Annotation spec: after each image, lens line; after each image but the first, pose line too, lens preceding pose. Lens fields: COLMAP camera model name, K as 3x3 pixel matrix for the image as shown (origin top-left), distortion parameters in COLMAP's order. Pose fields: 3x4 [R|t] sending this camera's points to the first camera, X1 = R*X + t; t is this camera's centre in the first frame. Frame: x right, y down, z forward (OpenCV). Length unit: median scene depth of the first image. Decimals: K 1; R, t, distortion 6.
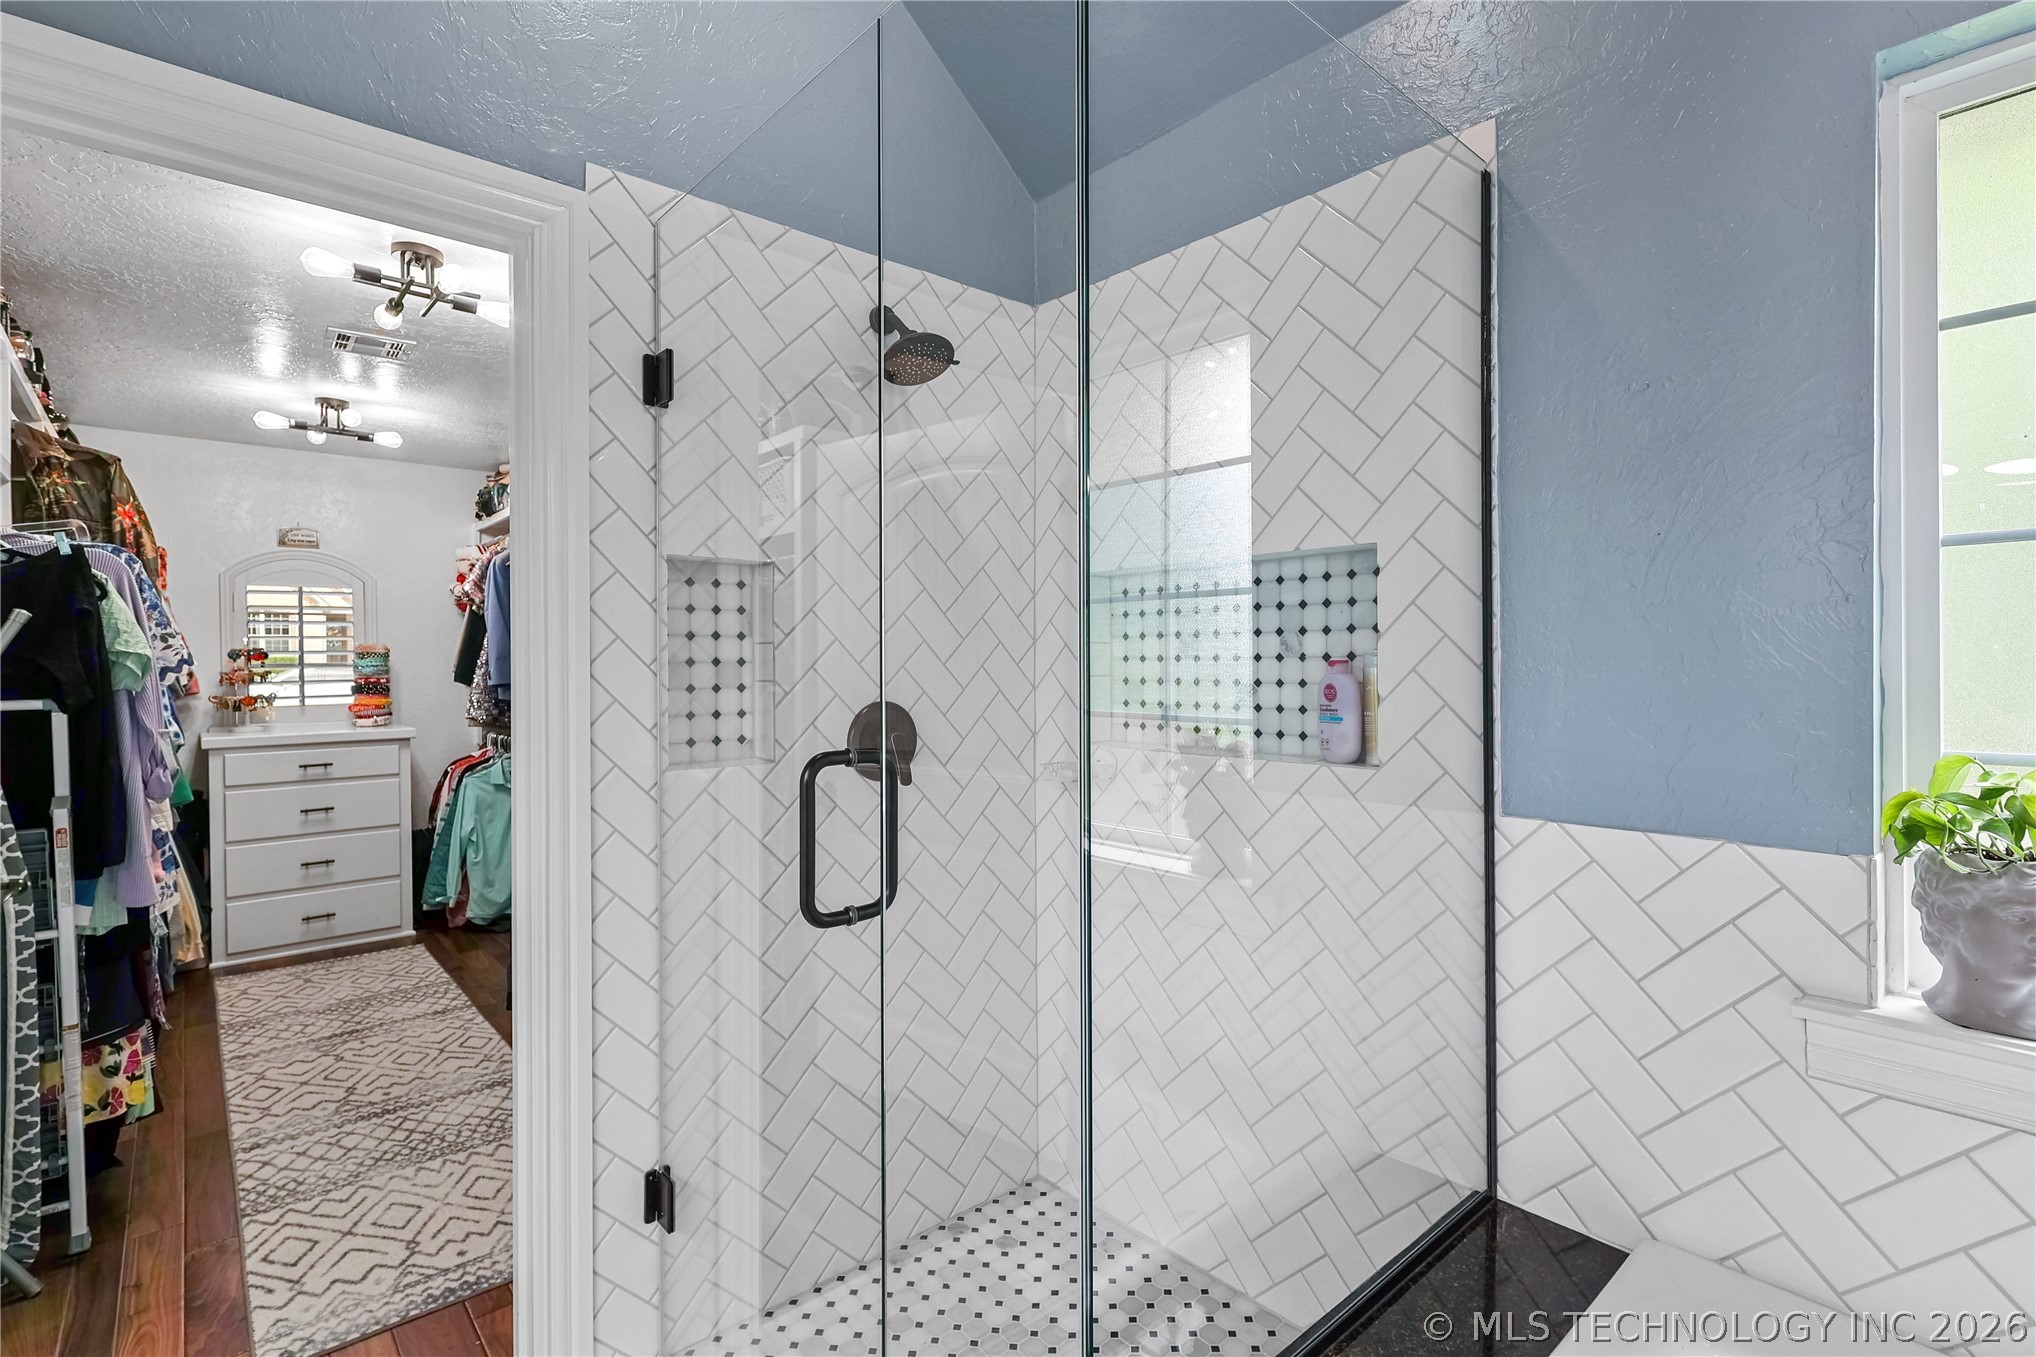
lens RADIAL K [[956.3, 0, 1018.6], [0, 956.3, 666.4], [0, 0, 1]] dist [0.000210, 0.001536]
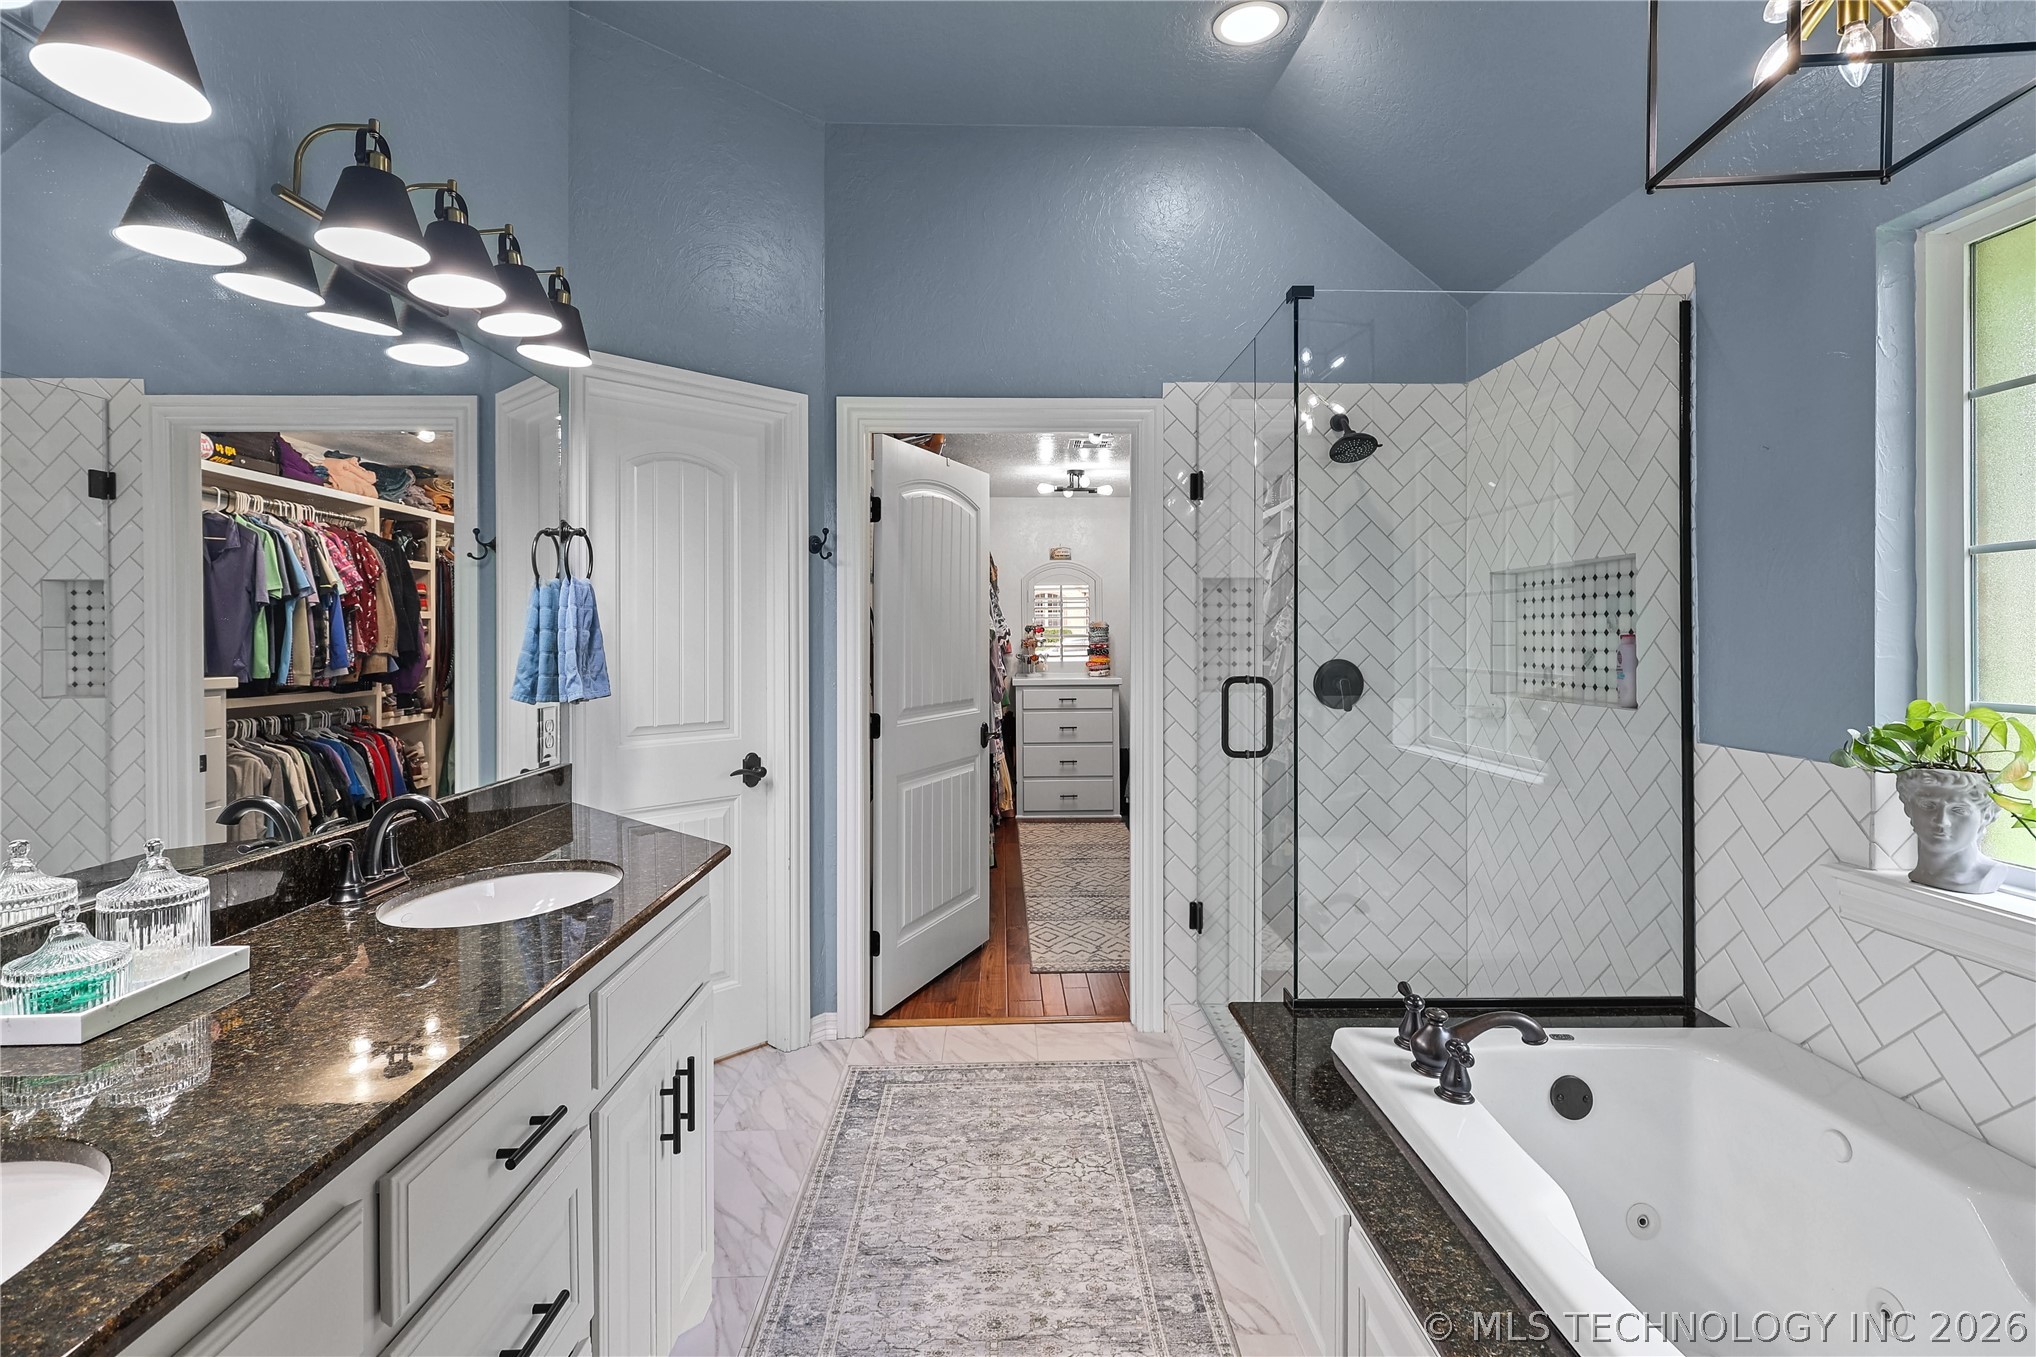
lens RADIAL K [[956.3, 0, 1015.9], [0, 956.3, 636.4], [0, 0, 1]] dist [0.000210, 0.001536]
pose [[0.763632, 0.003922, -0.645639, 0.414115], [-0.005183, 0.999987, -0.000055, 0.000748], [0.645631, 0.003388, 0.763642, -0.492064]]
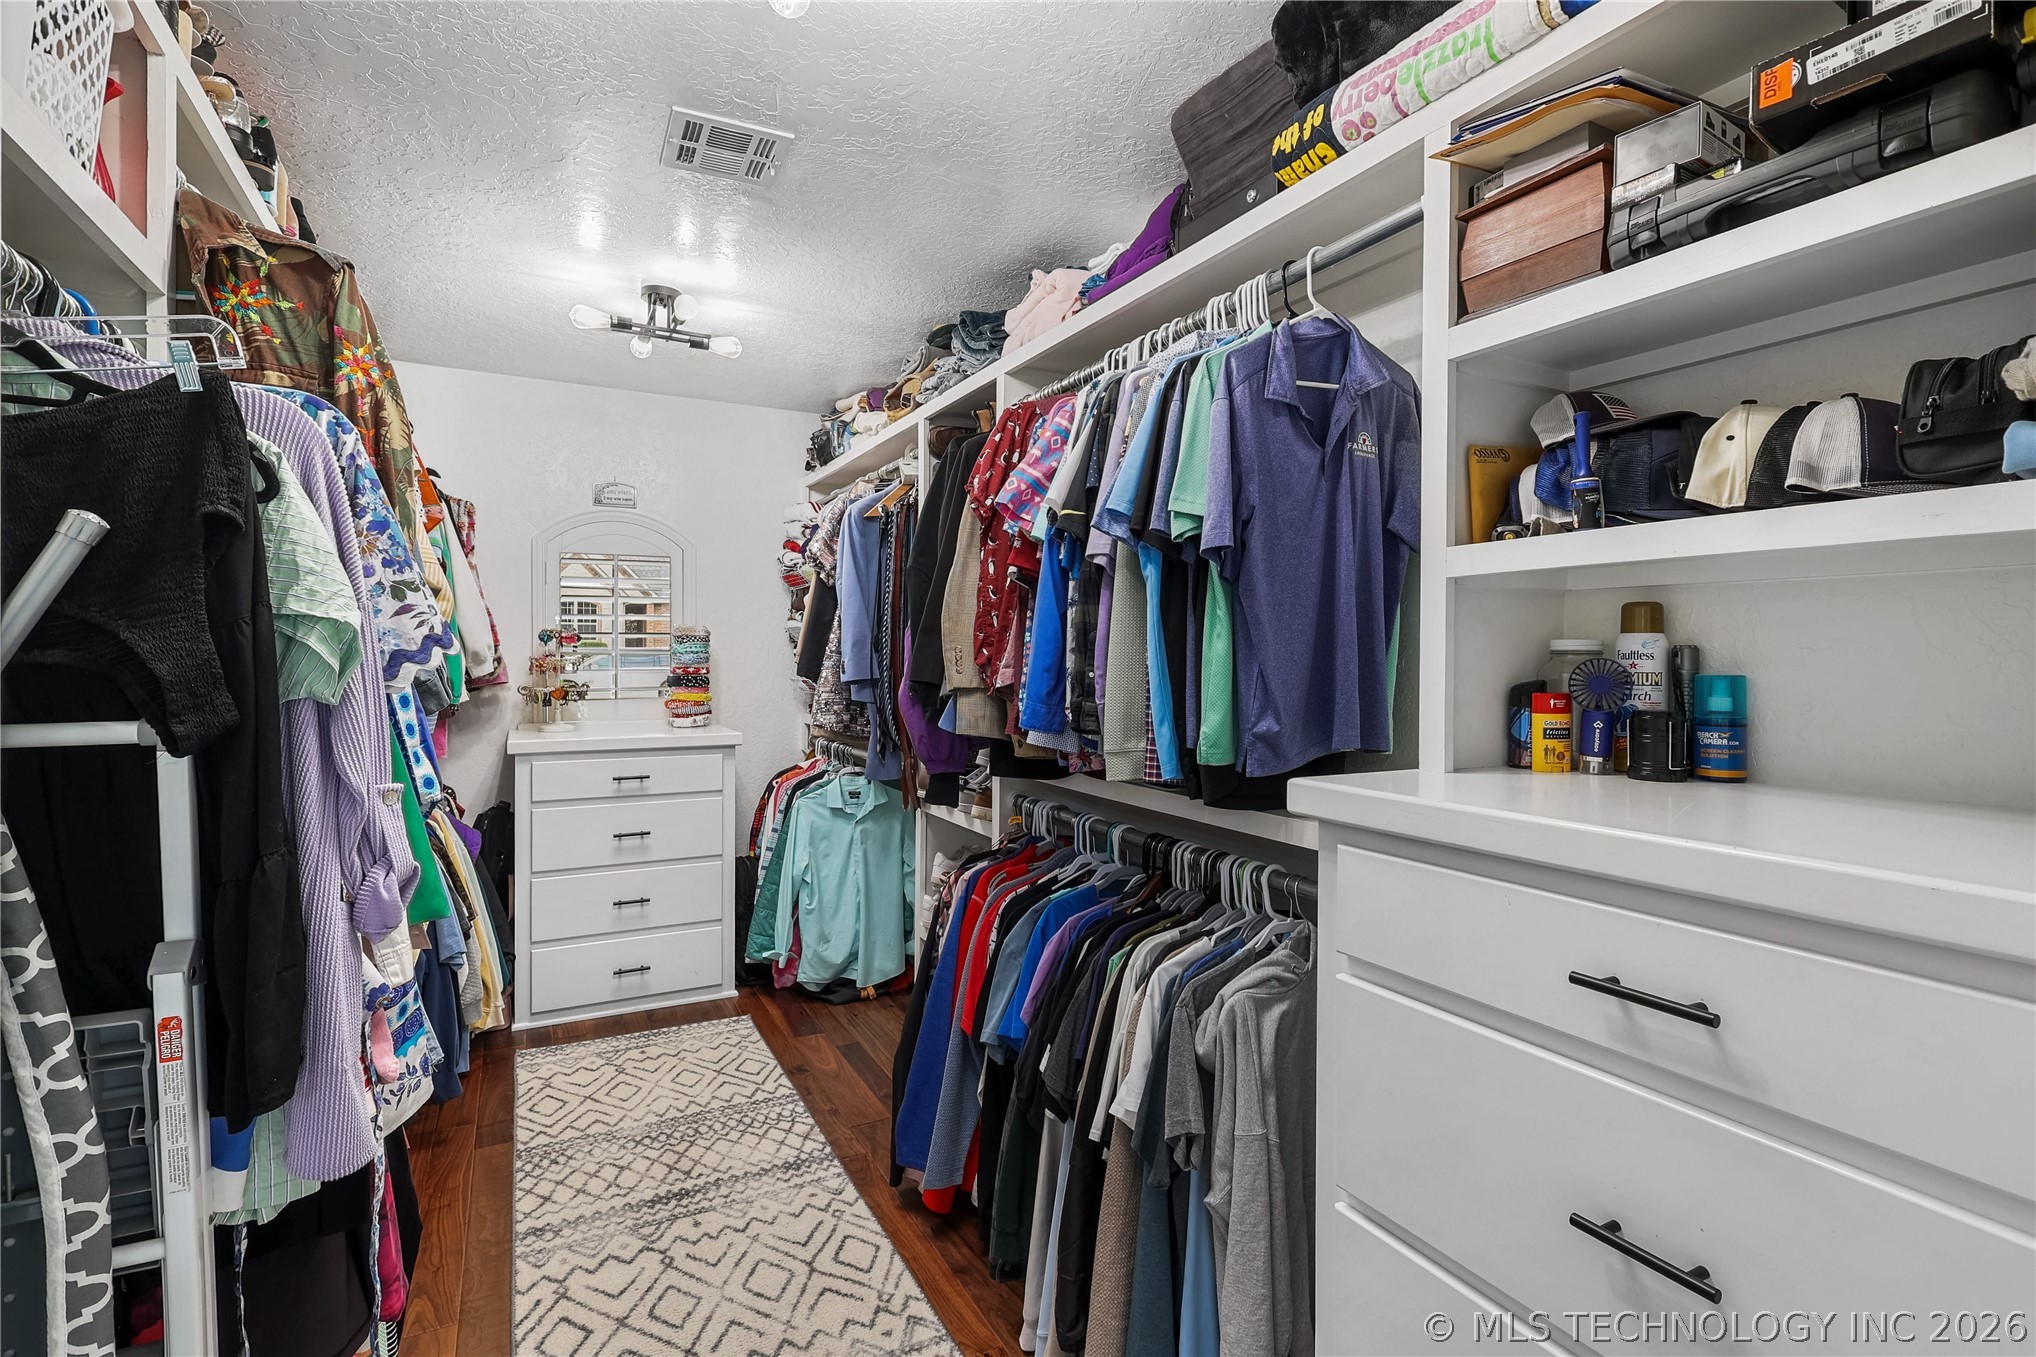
lens RADIAL K [[956.3, 0, 1011.2], [0, 956.3, 661.6], [0, 0, 1]] dist [0.000210, 0.001536]
pose [[0.970862, 0.016966, -0.239040, -0.471097], [-0.016450, 0.999856, 0.004151, -0.000983], [0.239076, -0.000098, 0.971001, 0.598890]]
